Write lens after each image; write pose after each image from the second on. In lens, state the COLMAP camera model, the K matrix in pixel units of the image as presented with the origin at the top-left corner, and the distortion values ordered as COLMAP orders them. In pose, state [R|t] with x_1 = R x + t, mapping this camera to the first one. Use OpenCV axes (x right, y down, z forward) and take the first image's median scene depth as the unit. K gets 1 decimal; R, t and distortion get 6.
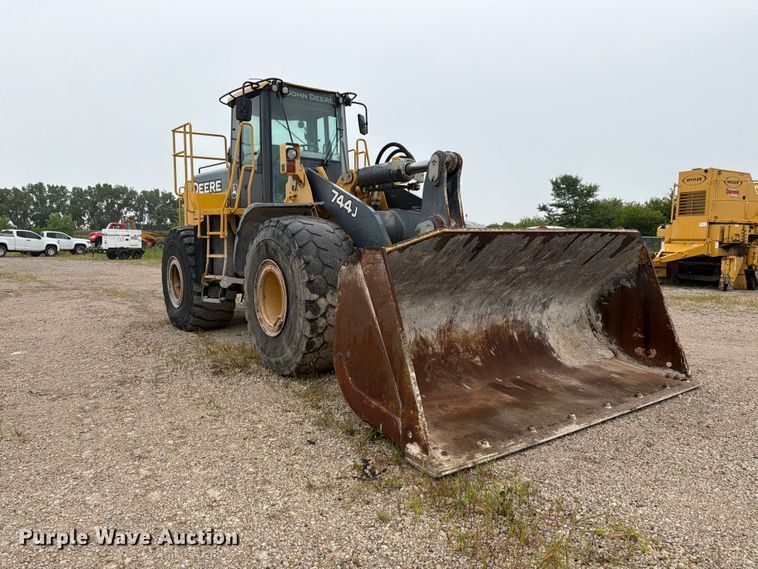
lens RADIAL K [[546.3, 0, 375.9], [0, 546.3, 300.8], [0, 0, 1]] dist [0.024931, 0.000950]
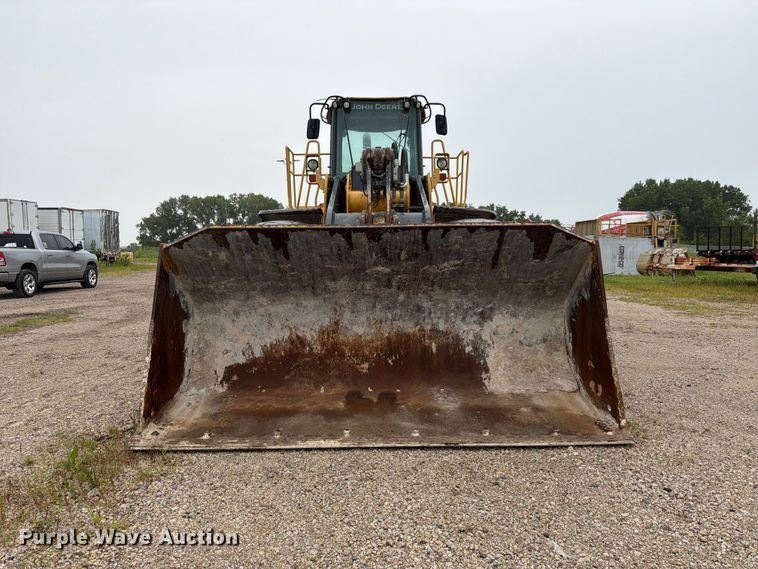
lens RADIAL K [[534.5, 0, 378.8], [0, 534.5, 315.4], [0, 0, 1]] dist [0.026052, -0.000200]
pose [[0.803312, 0.063141, -0.592201, 0.692111], [-0.058366, 0.997924, 0.027227, -0.005954], [0.592691, 0.012693, 0.805330, 0.252957]]
